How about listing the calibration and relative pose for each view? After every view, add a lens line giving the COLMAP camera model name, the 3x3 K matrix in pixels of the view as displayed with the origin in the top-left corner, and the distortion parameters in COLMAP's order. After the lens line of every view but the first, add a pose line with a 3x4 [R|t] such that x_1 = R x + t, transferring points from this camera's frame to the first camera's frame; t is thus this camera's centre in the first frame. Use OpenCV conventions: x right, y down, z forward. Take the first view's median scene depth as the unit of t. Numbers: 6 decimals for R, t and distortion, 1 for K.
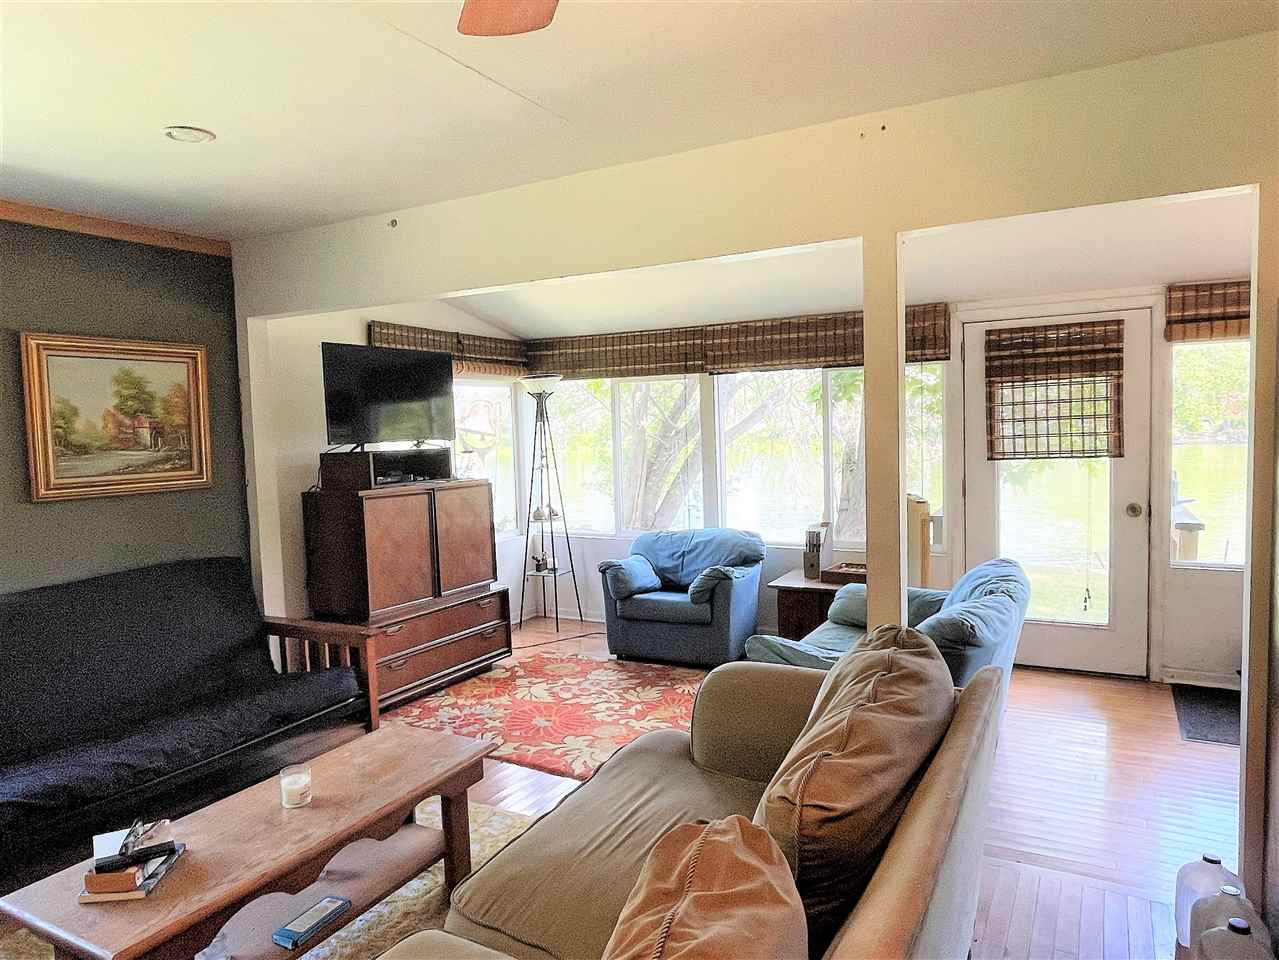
lens RADIAL K [[813.3, 0, 639.5], [0, 813.3, 480.0], [0, 0, 1]] dist [-0.000718, -0.003620]
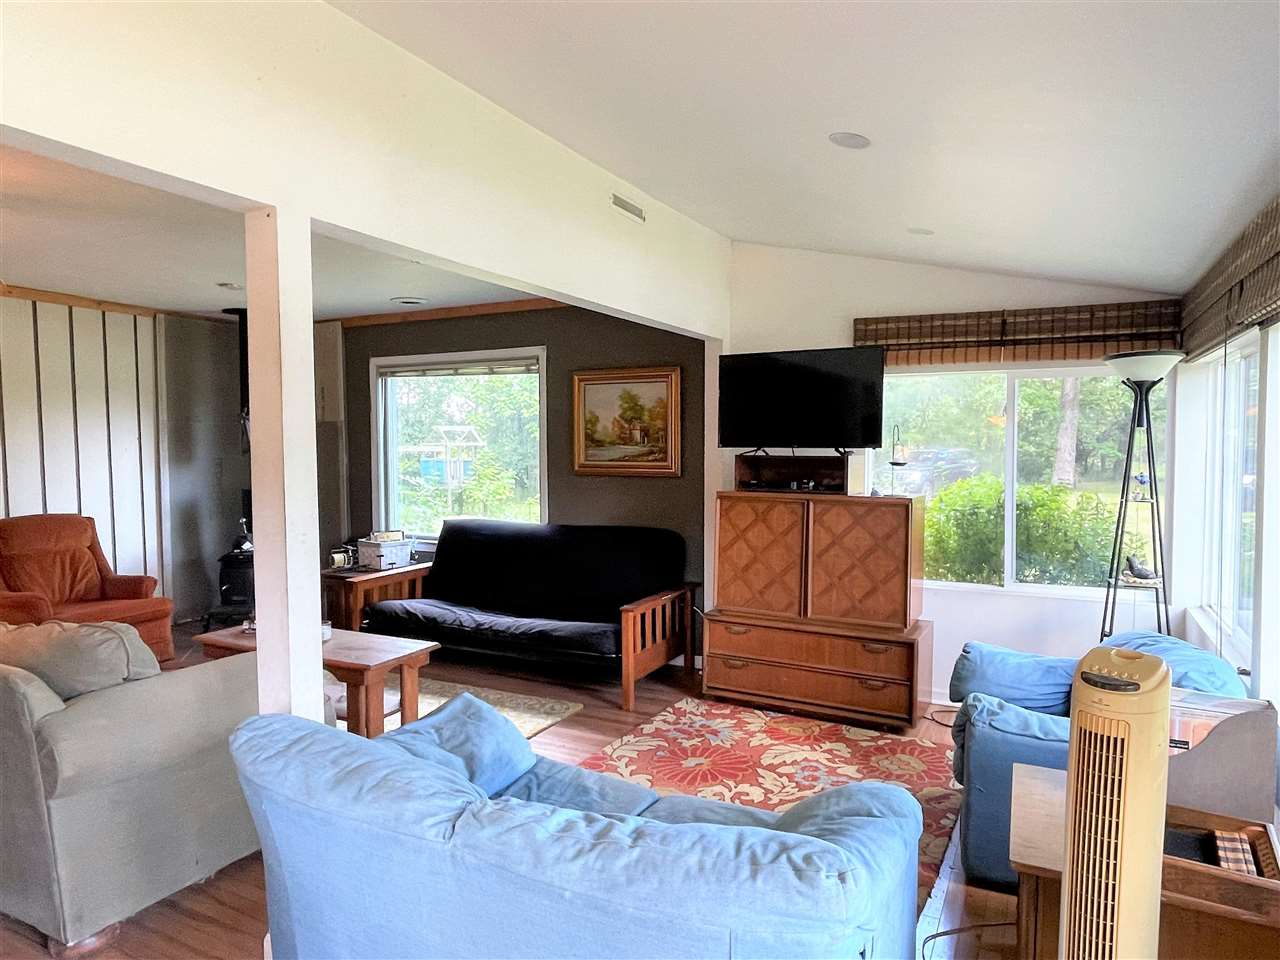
lens RADIAL K [[806.8, 0, 640.0], [0, 806.8, 480.0], [0, 0, 1]] dist [0.038220, -0.000963]
pose [[0.037071, 0.076925, -0.996347, 0.690414], [-0.069984, 0.994785, 0.074200, -0.070215], [0.996859, 0.066978, 0.042262, 0.811101]]
